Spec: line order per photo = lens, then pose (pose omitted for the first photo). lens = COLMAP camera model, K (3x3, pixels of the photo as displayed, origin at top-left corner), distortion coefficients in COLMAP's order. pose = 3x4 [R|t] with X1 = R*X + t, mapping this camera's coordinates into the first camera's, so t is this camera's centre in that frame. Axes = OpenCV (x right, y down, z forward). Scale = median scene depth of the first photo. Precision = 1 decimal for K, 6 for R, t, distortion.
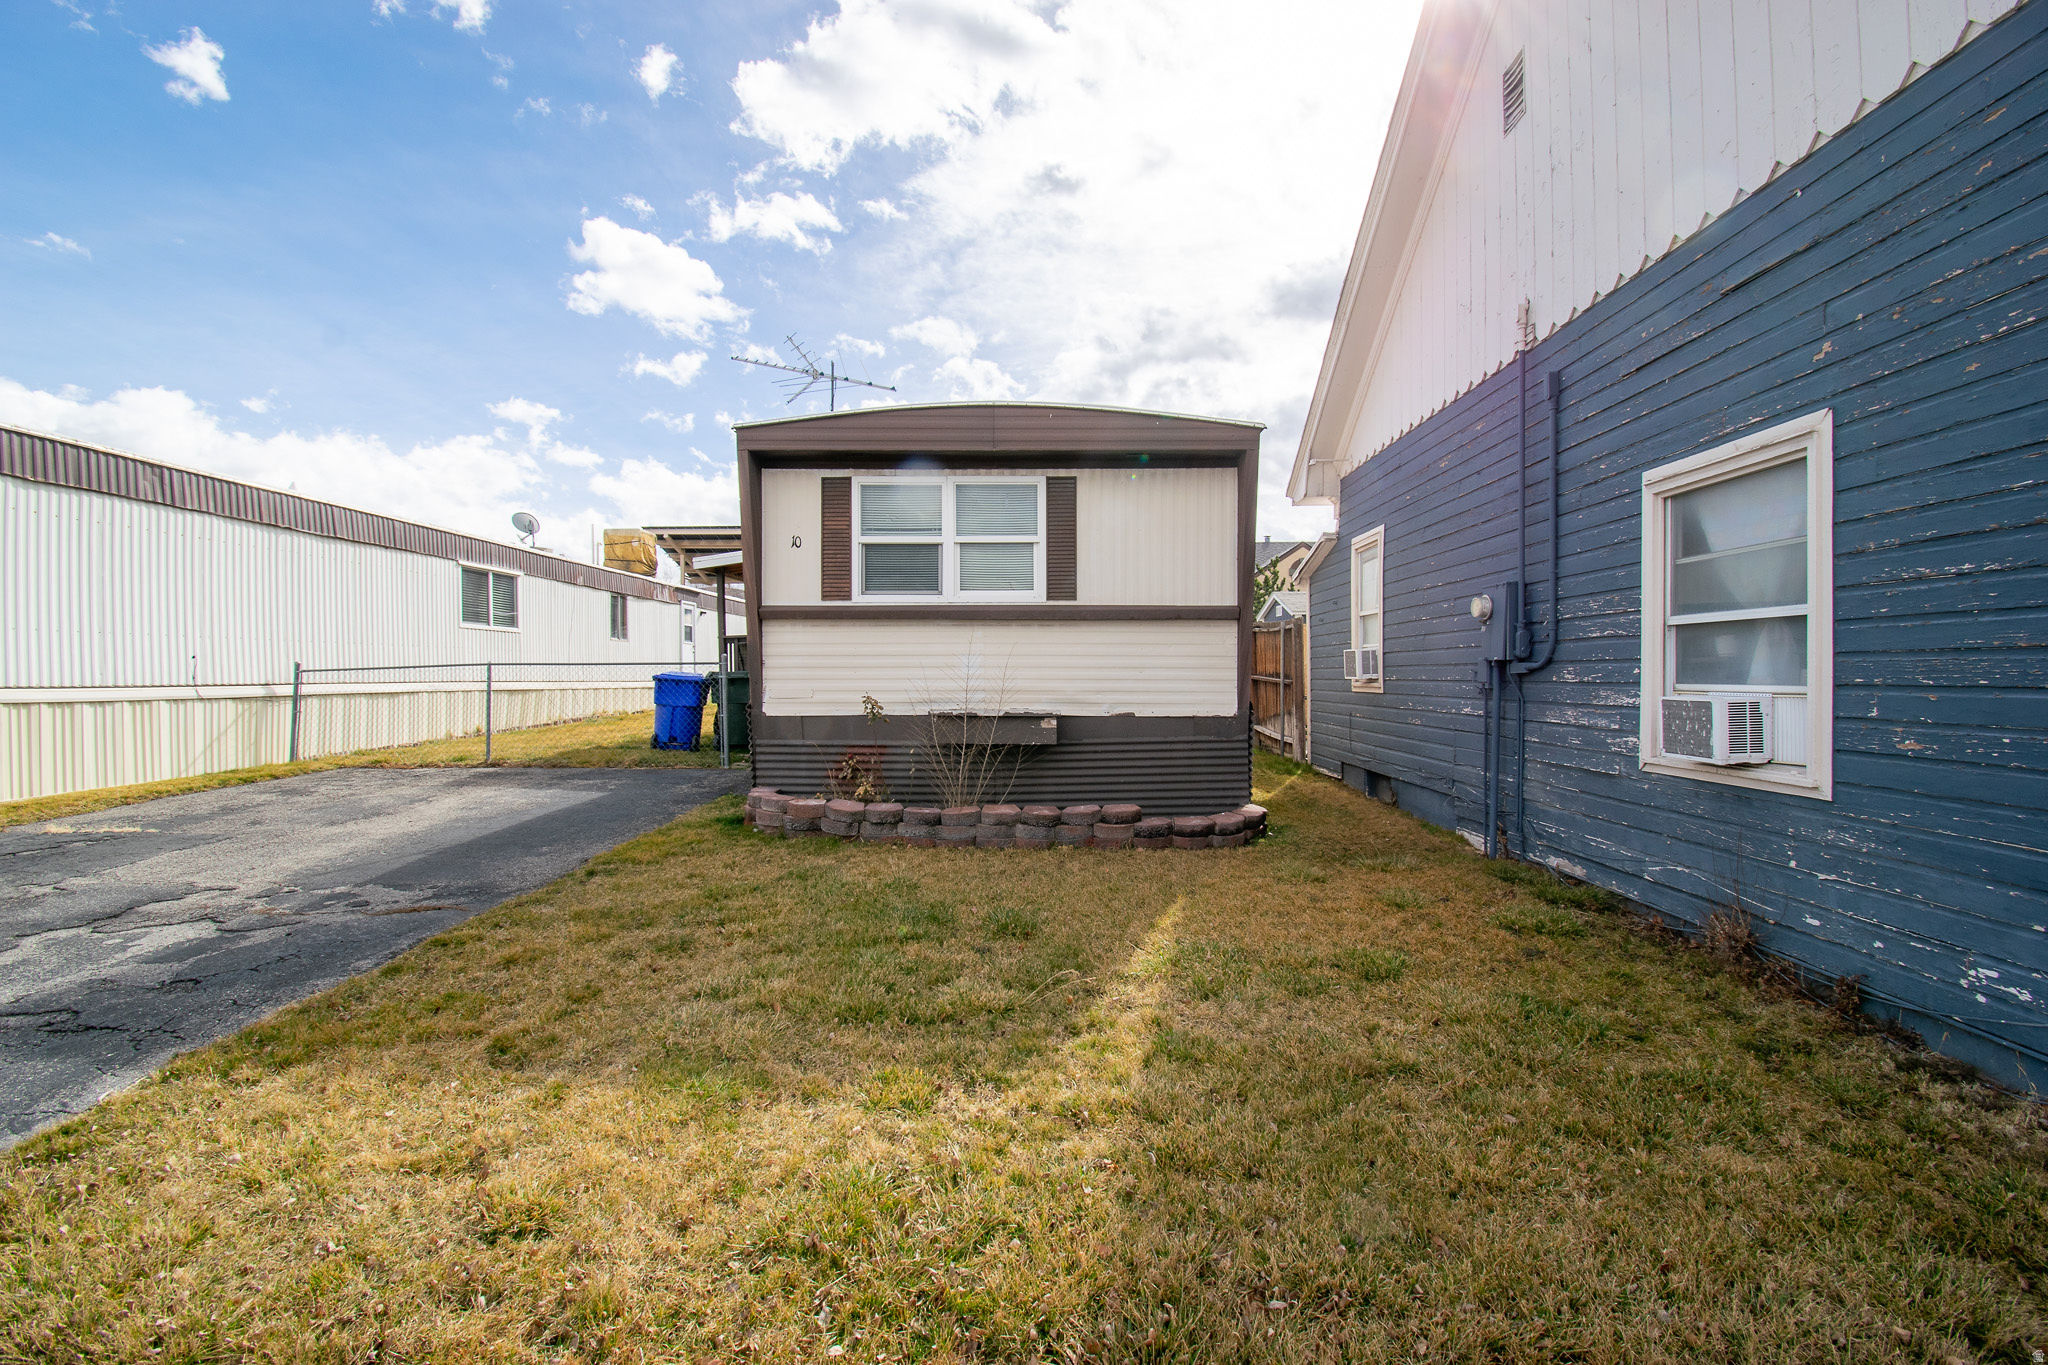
lens RADIAL K [[912.2, 0, 1047.6], [0, 912.2, 677.3], [0, 0, 1]] dist [-0.001285, -0.000155]
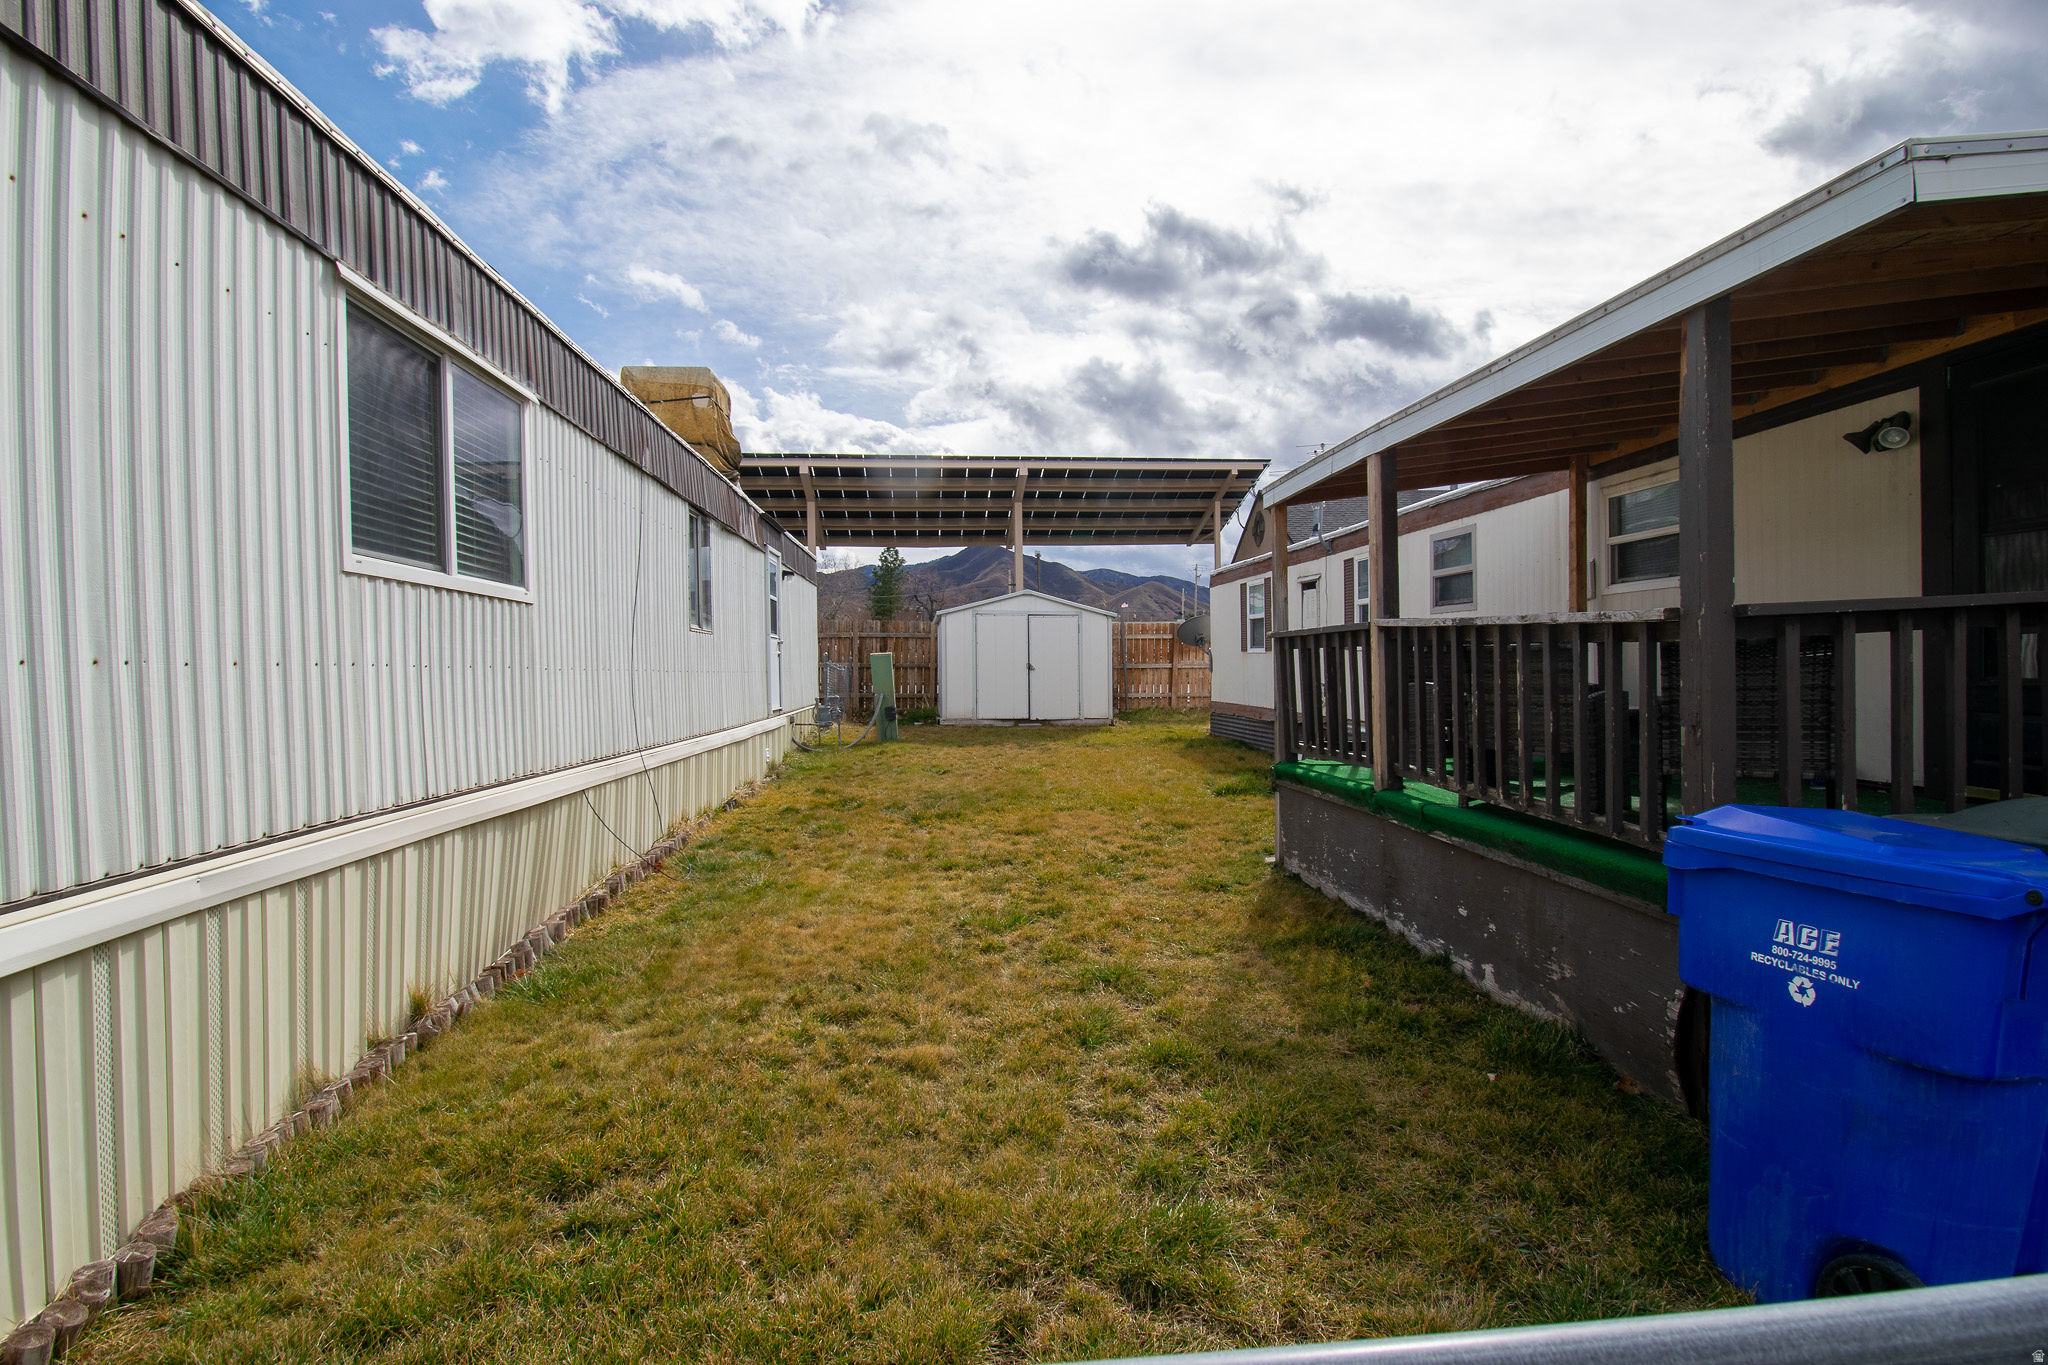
lens RADIAL K [[1014.9, 0, 1024.0], [0, 1014.9, 682.5], [0, 0, 1]] dist [0.001931, 0.000230]
pose [[0.993315, -0.009473, 0.115050, -0.954207], [0.008283, 0.999907, 0.010823, -0.056495], [-0.115142, -0.009797, 0.993301, 1.408578]]
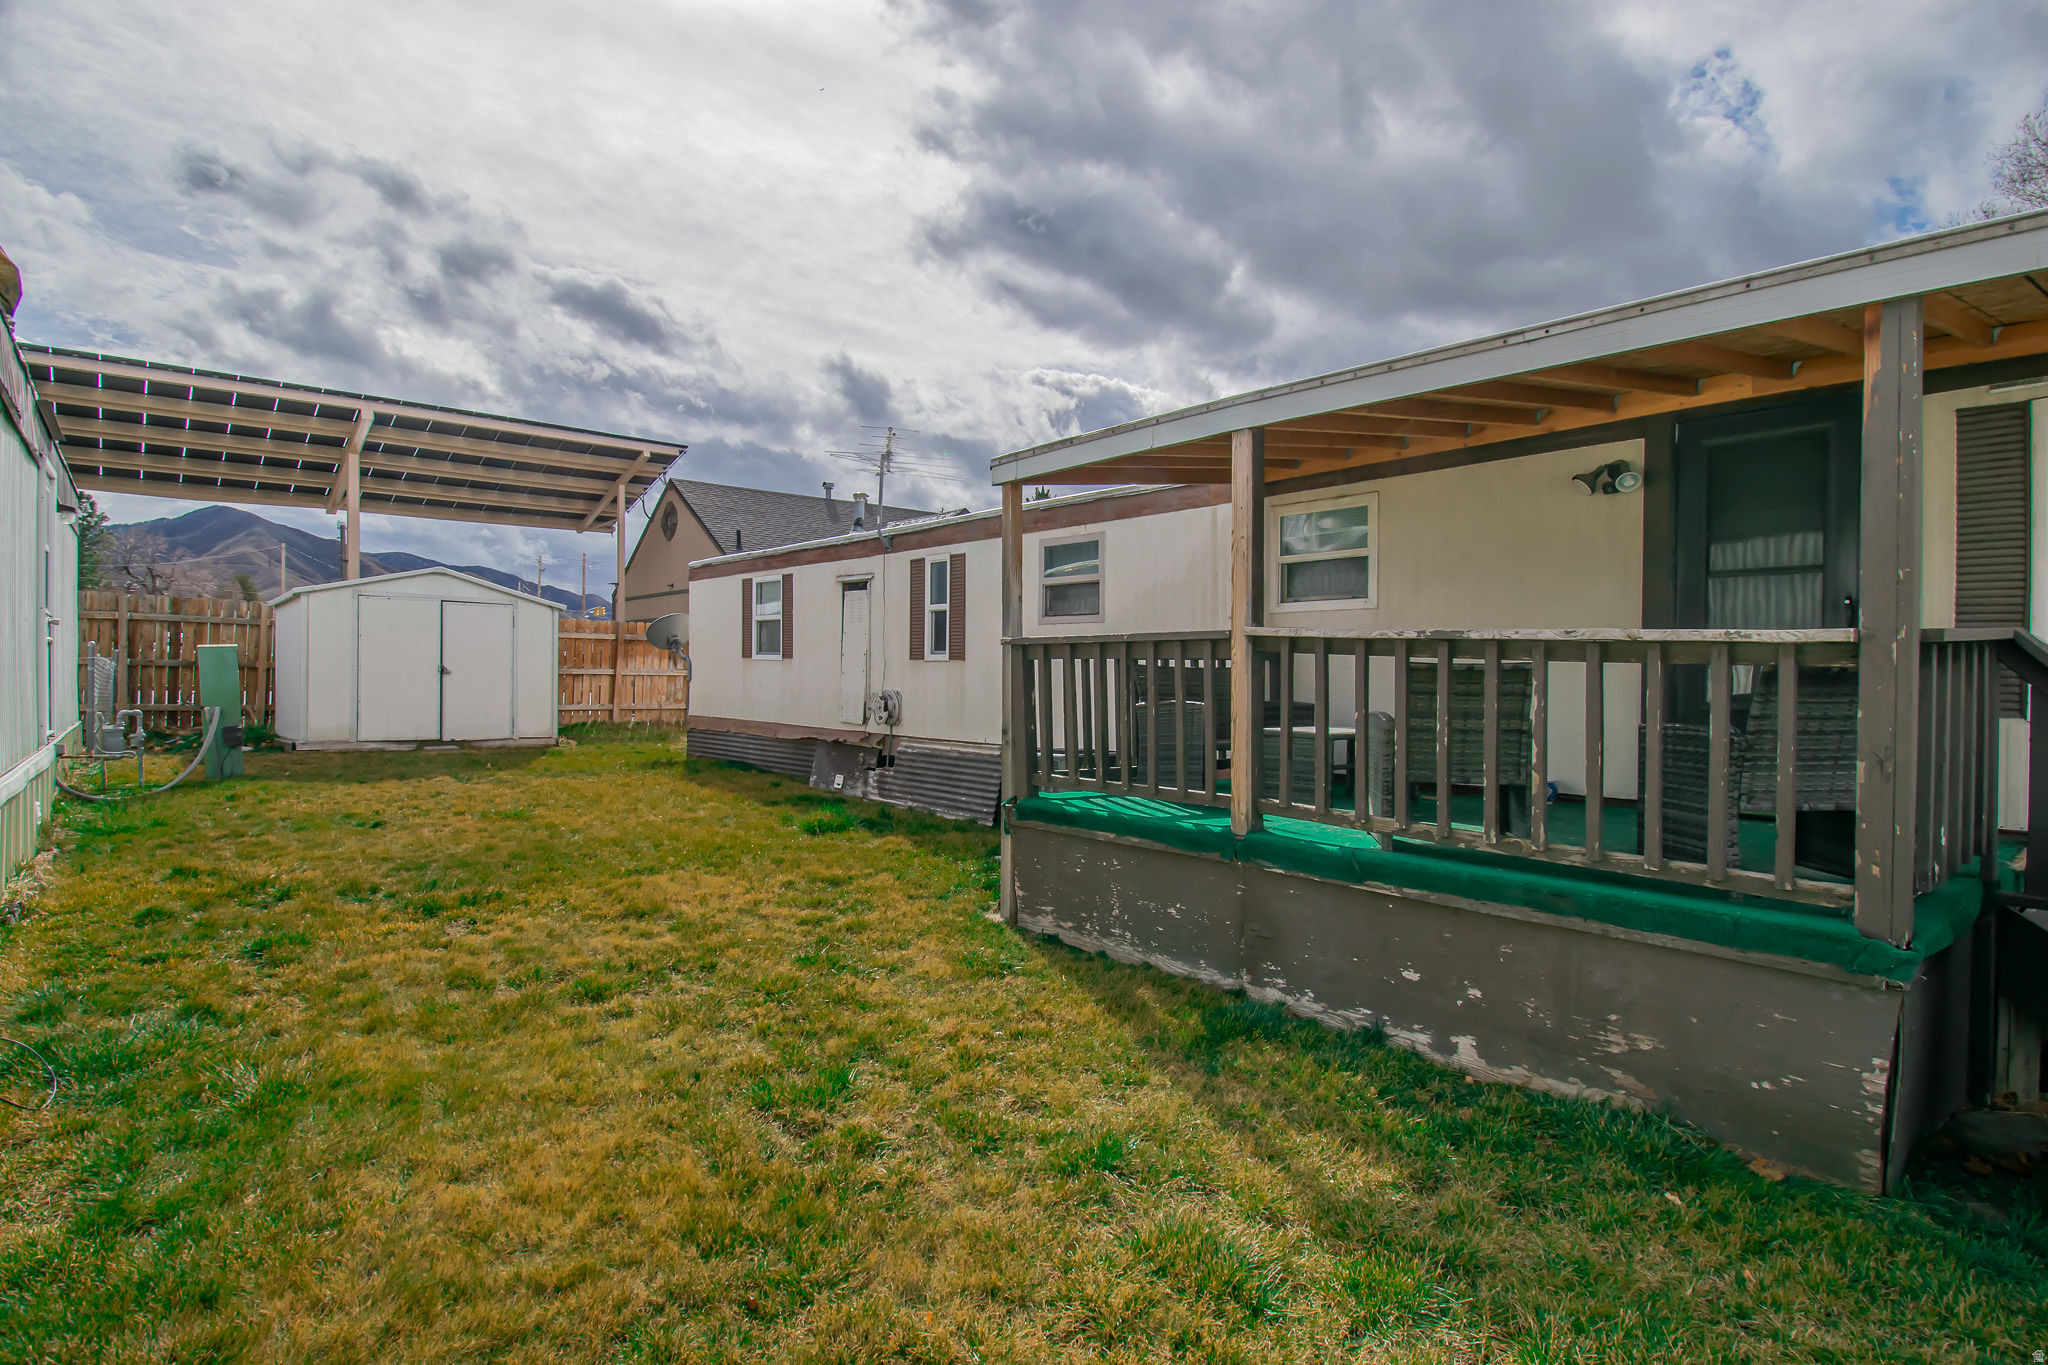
lens RADIAL K [[1040.8, 0, 1024.0], [0, 1040.8, 682.5], [0, 0, 1]] dist [0.012899, -0.020313]
pose [[0.742176, 0.005531, 0.670182, -1.128612], [-0.009362, 0.999954, 0.002116, -0.058826], [-0.670139, -0.007844, 0.742194, 1.723245]]
